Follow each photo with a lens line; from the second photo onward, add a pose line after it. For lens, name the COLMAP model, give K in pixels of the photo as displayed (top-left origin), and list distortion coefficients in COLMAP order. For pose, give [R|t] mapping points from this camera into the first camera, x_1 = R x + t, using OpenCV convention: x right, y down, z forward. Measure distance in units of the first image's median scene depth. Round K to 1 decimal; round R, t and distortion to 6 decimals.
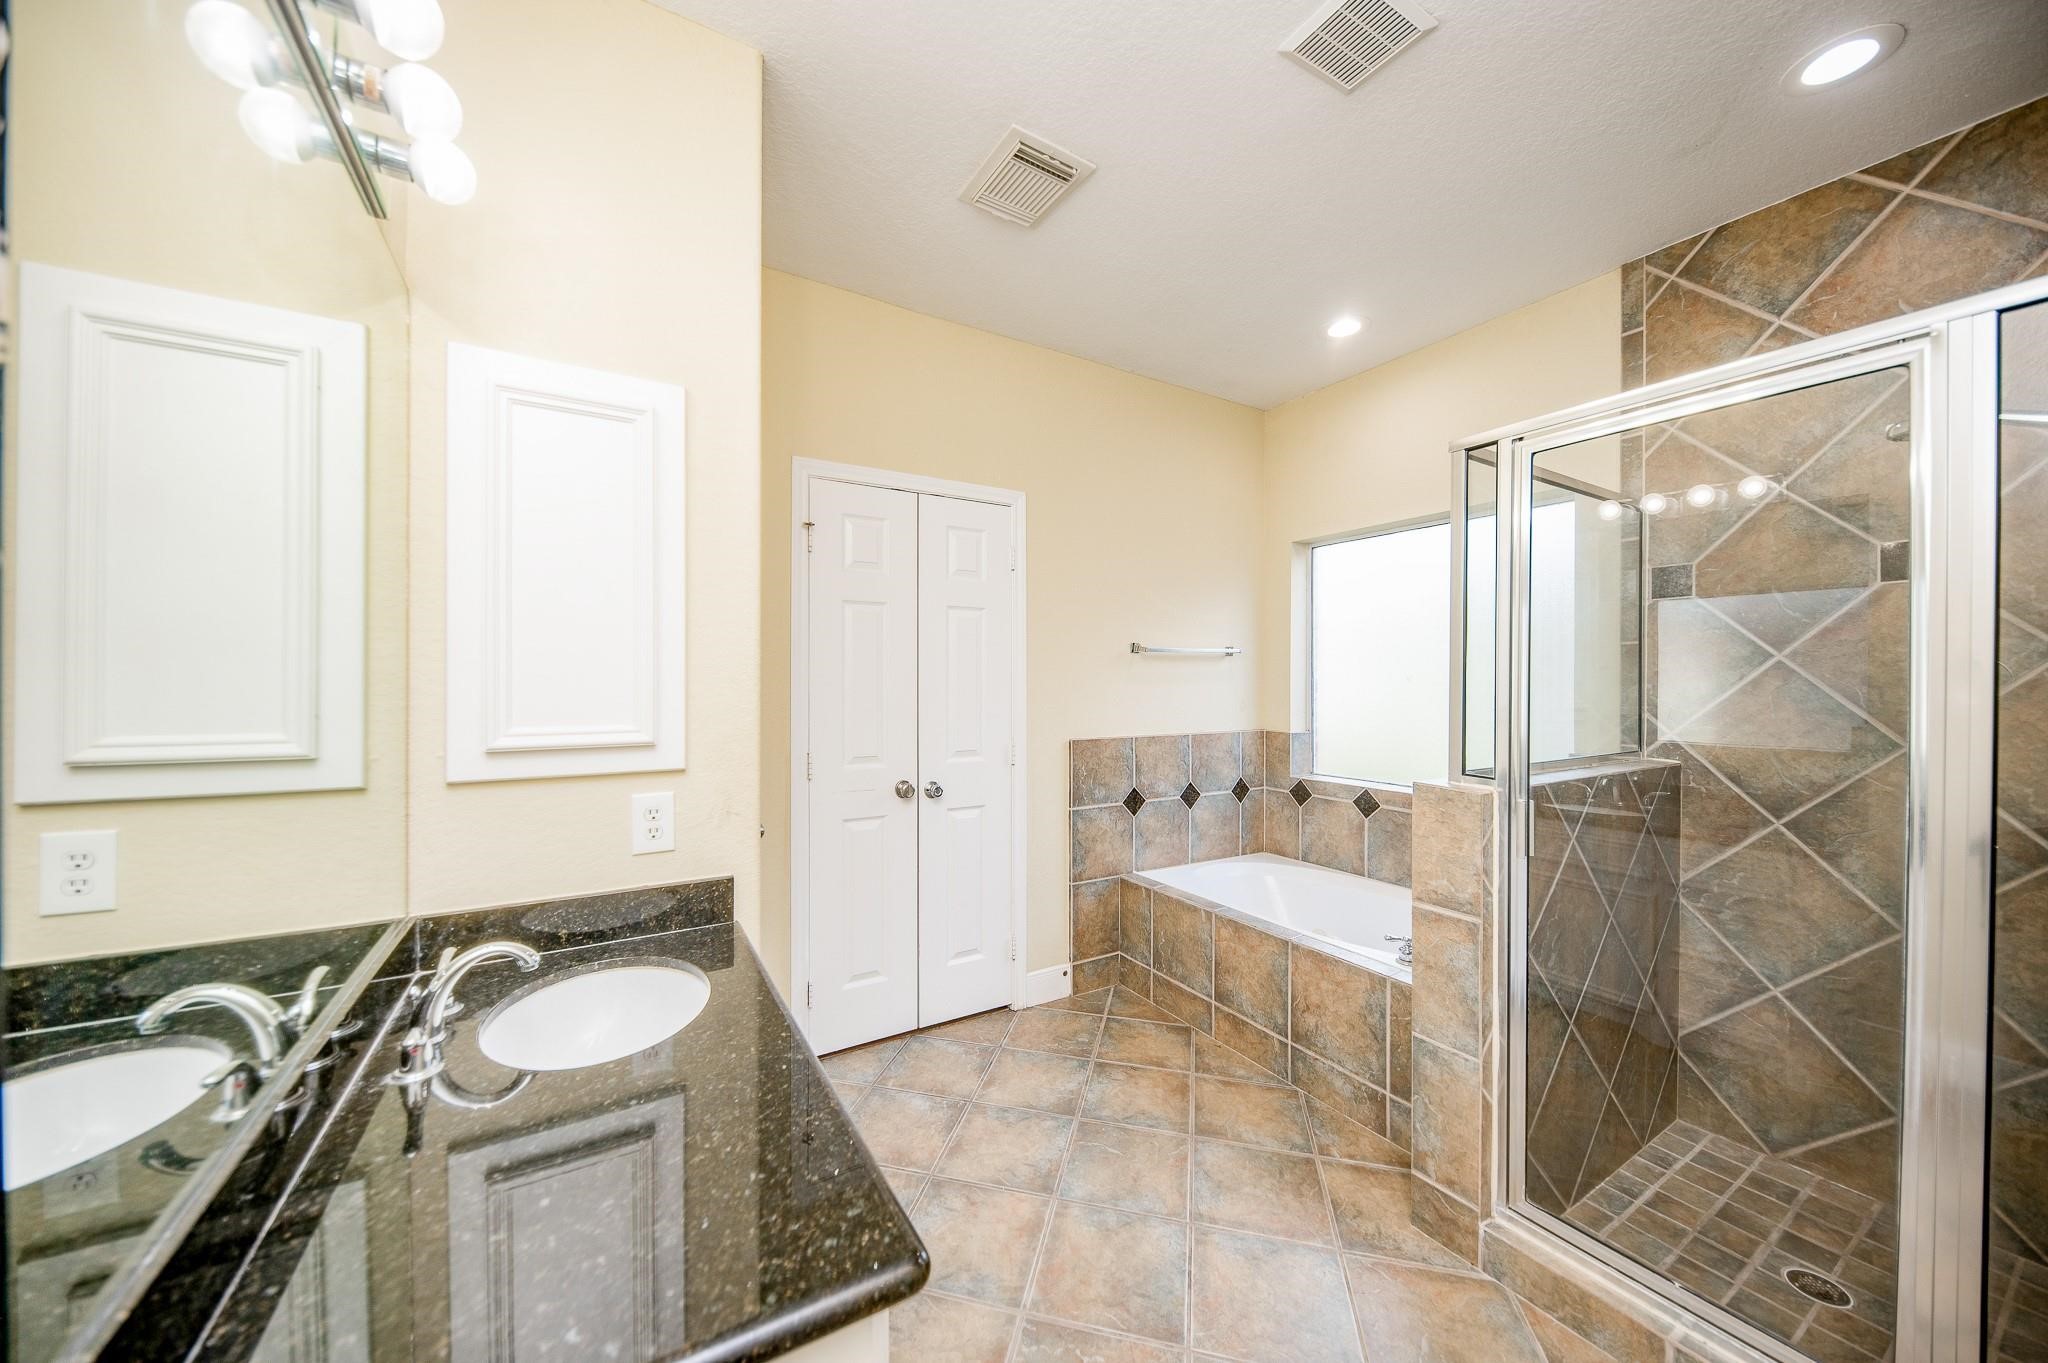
lens RADIAL K [[712.6, 0, 1016.4], [0, 712.6, 684.8], [0, 0, 1]] dist [0.001106, -0.000558]
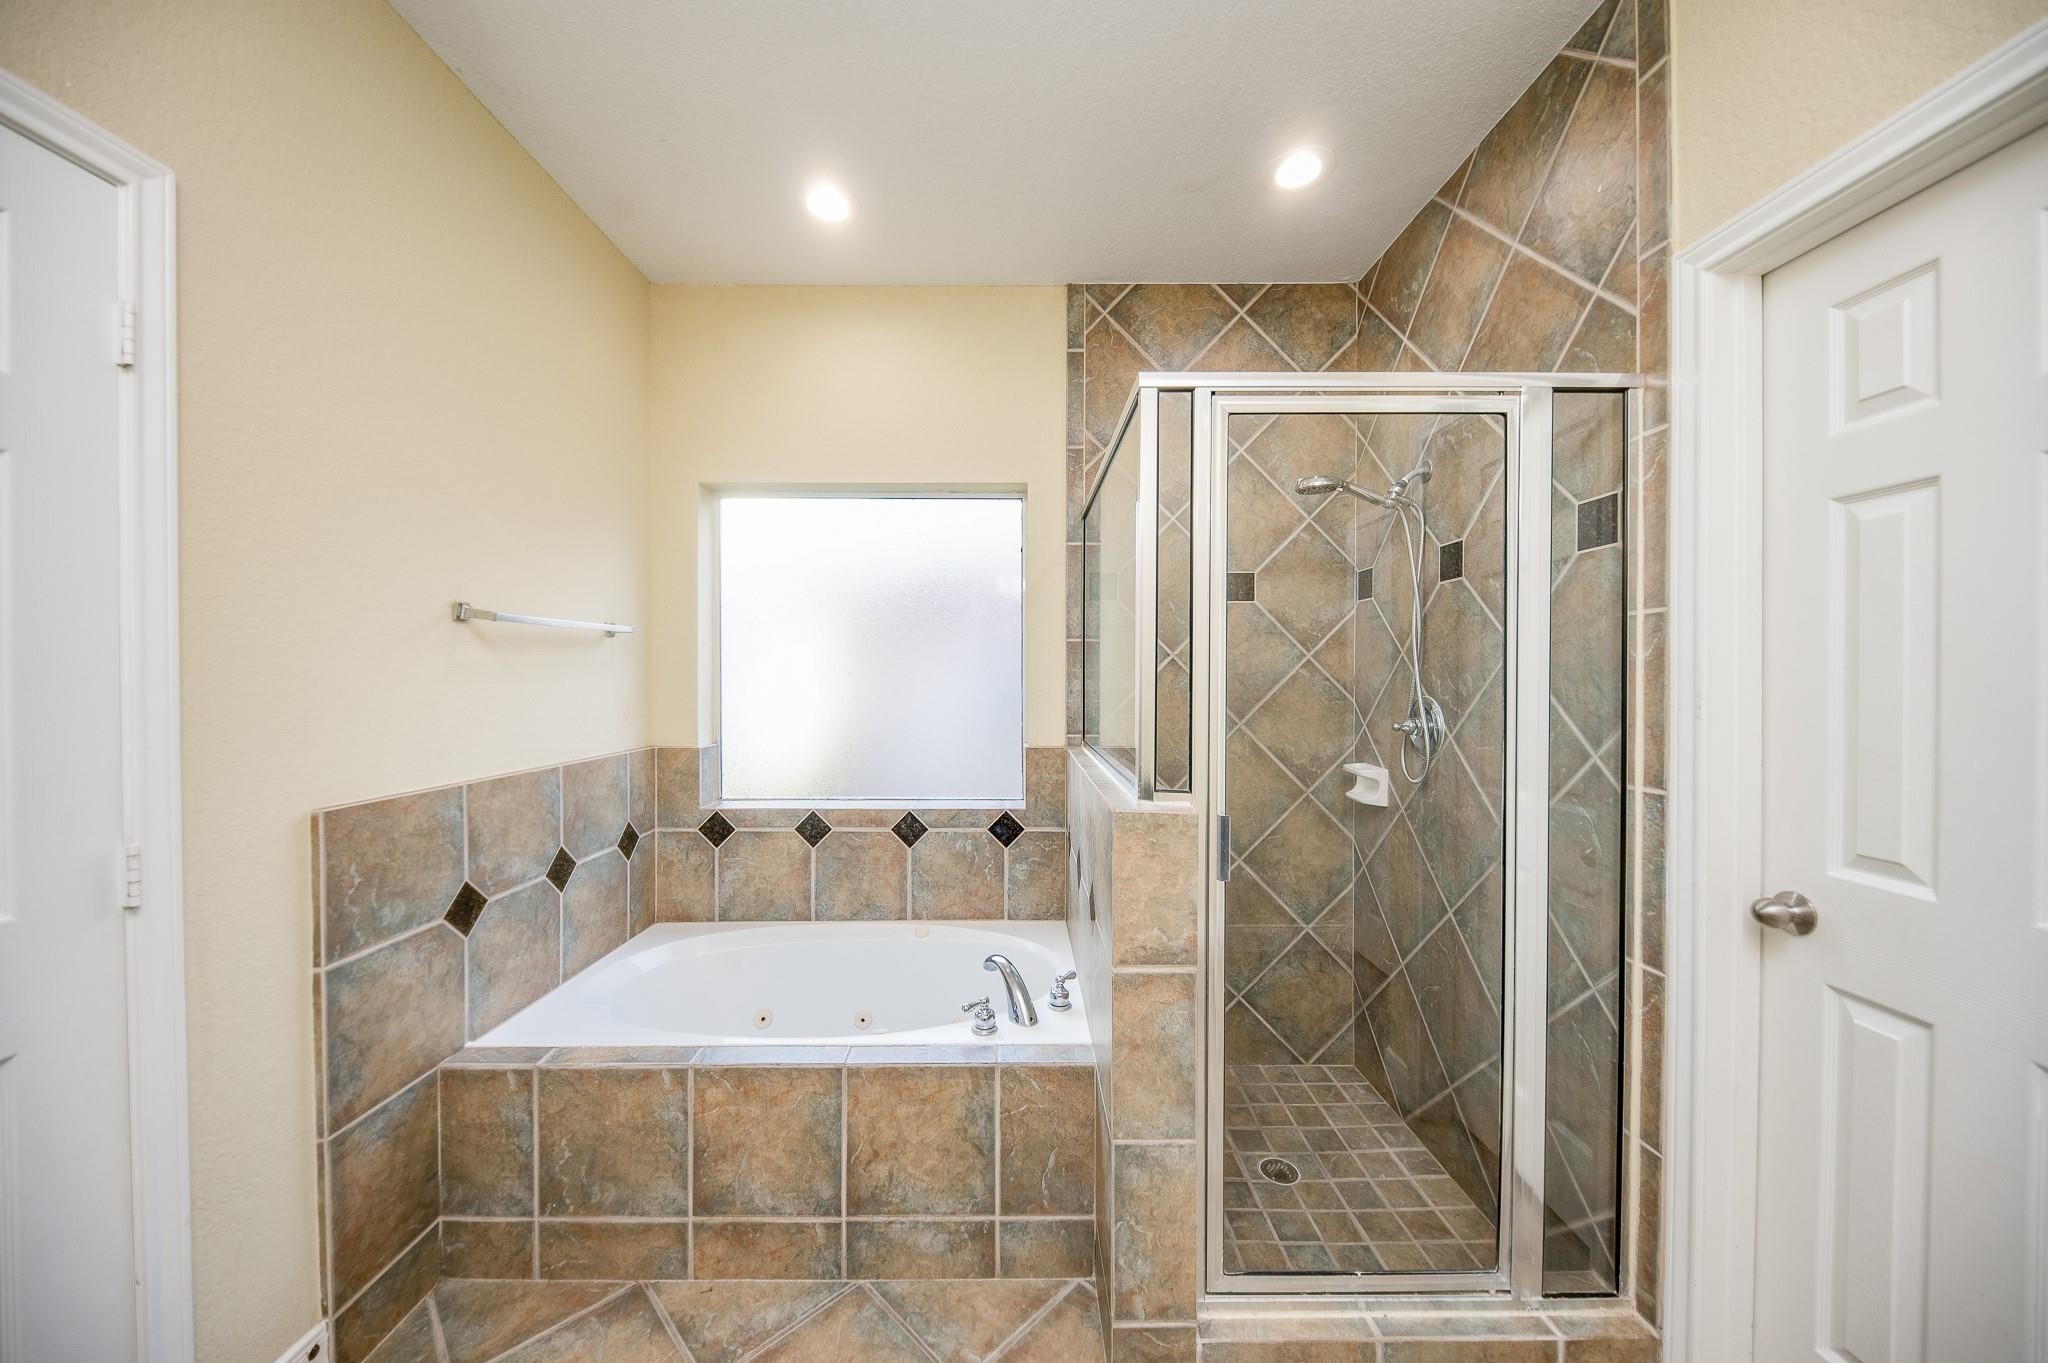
lens RADIAL K [[712.6, 0, 1023.0], [0, 712.6, 676.2], [0, 0, 1]] dist [0.001106, -0.000558]
pose [[0.506525, -0.004558, 0.862213, -0.081710], [0.008389, 0.999965, 0.000358, -0.003100], [-0.862185, 0.007052, 0.506545, 0.405911]]
